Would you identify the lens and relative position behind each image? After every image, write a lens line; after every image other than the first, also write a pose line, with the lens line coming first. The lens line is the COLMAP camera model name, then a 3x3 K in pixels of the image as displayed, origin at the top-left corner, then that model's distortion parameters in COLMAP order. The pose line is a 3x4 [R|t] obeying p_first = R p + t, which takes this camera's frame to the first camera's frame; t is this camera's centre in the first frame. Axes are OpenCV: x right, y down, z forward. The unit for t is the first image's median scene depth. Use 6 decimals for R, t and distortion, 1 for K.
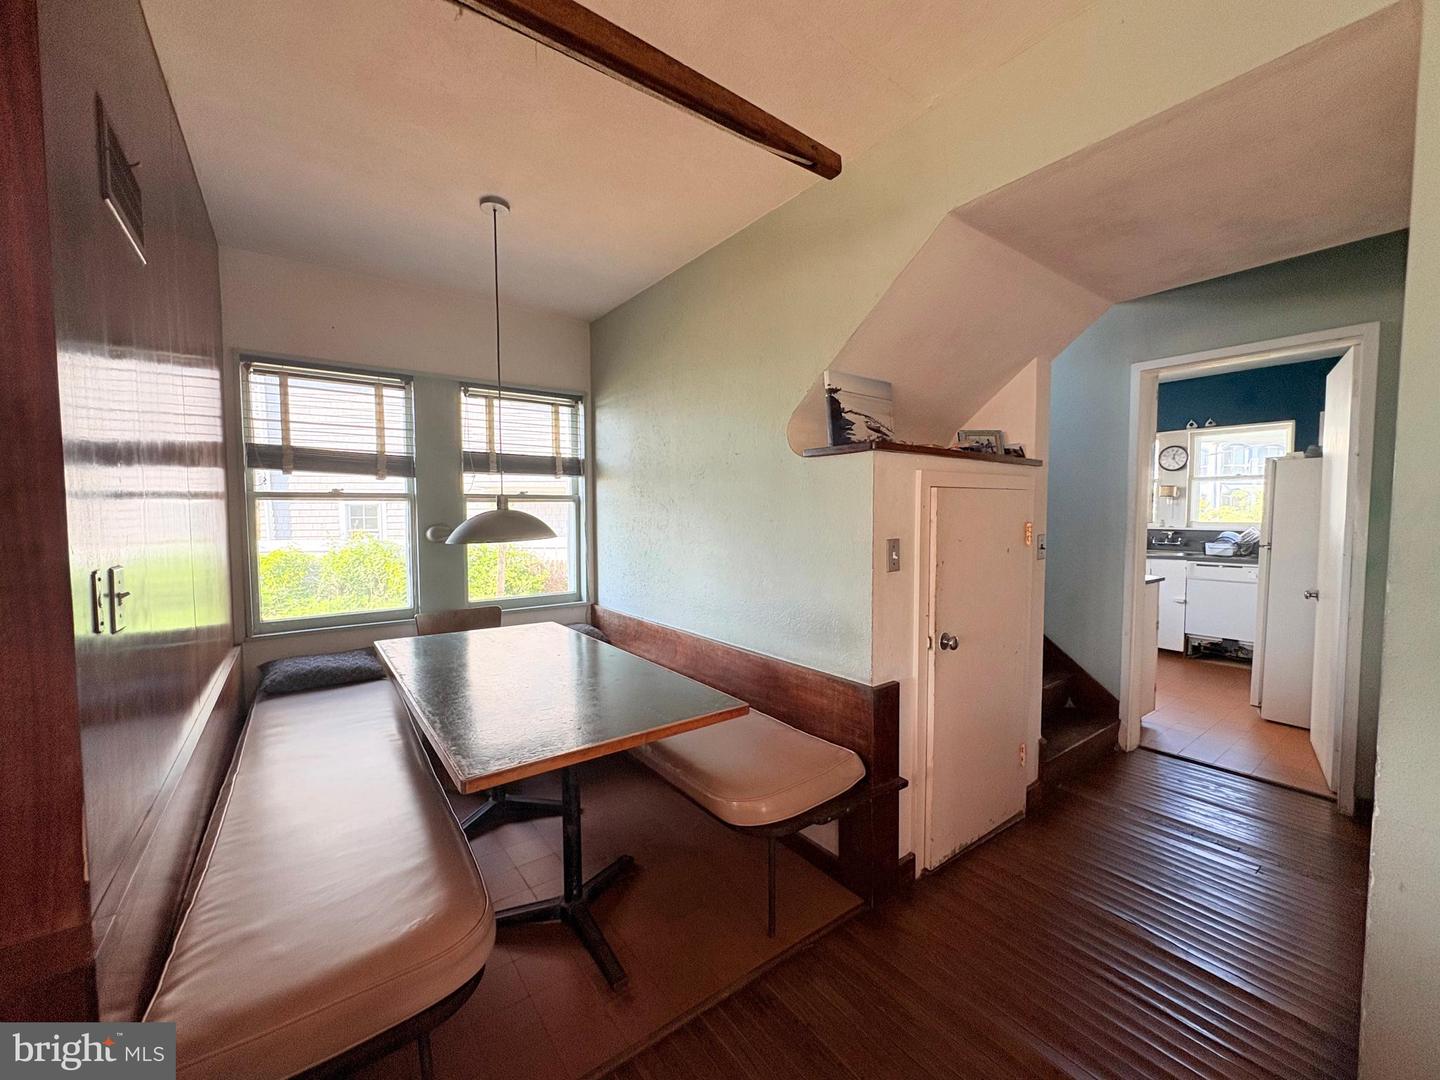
lens RADIAL K [[574.5, 0, 716.3], [0, 574.5, 543.1], [0, 0, 1]] dist [0.003151, 0.000408]
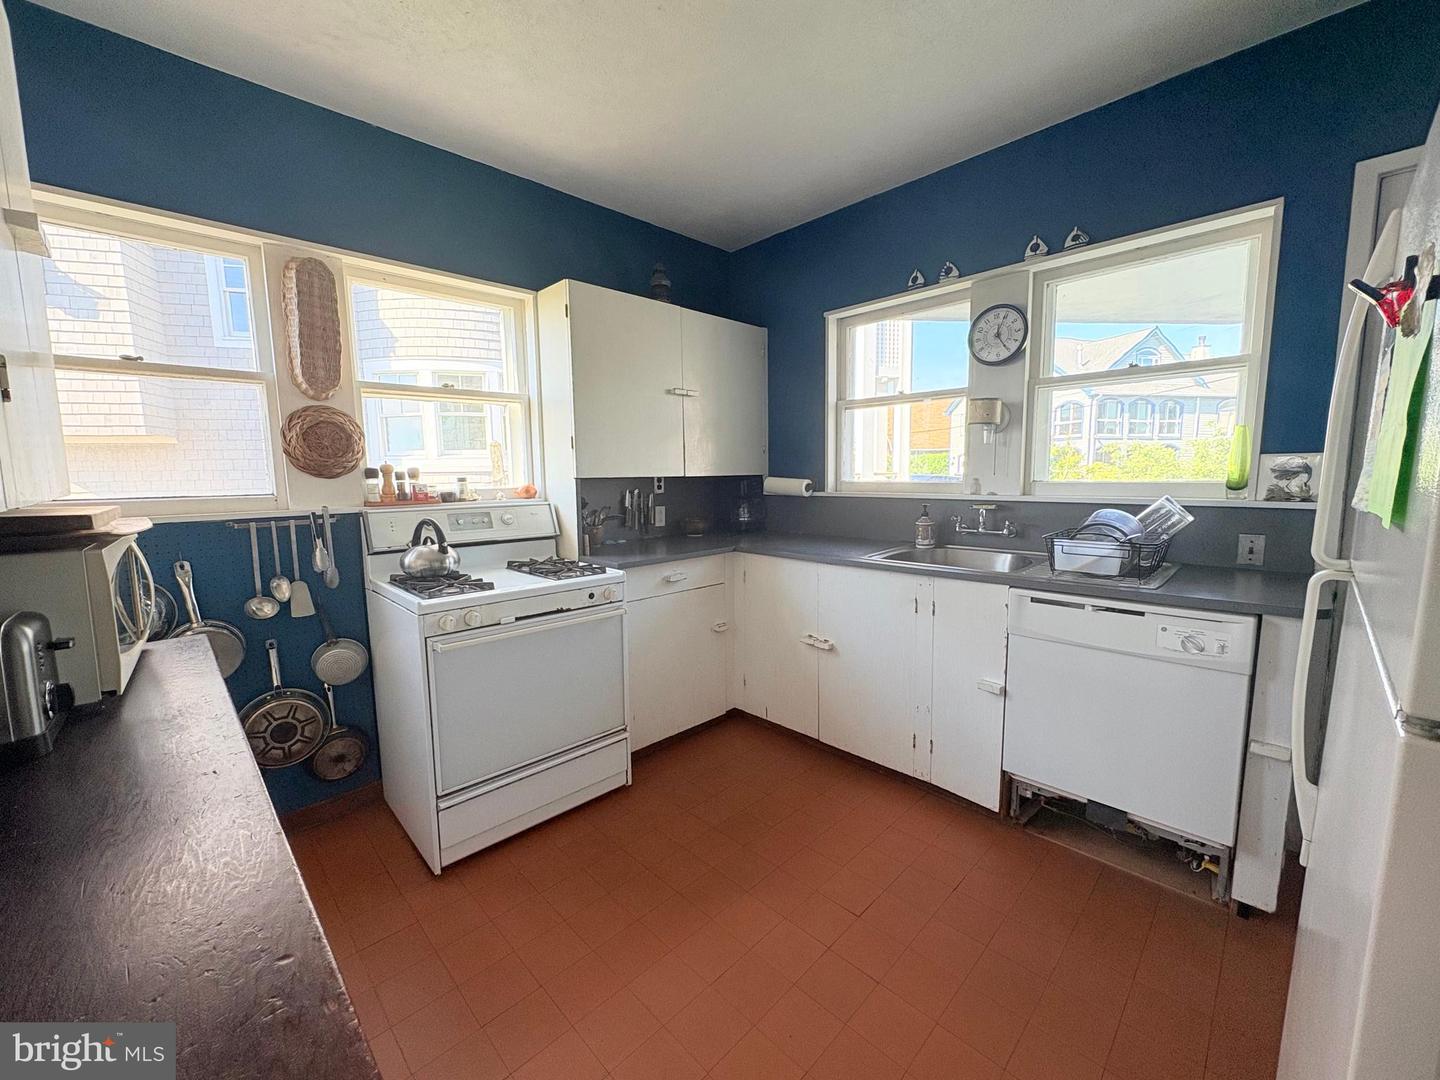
lens RADIAL K [[574.5, 0, 723.9], [0, 574.5, 542.2], [0, 0, 1]] dist [0.003151, 0.000408]
pose [[0.987080, -0.022140, 0.158691, 0.546185], [0.012248, 0.997936, 0.063043, -0.023299], [-0.159759, -0.060285, 0.985314, 0.629392]]
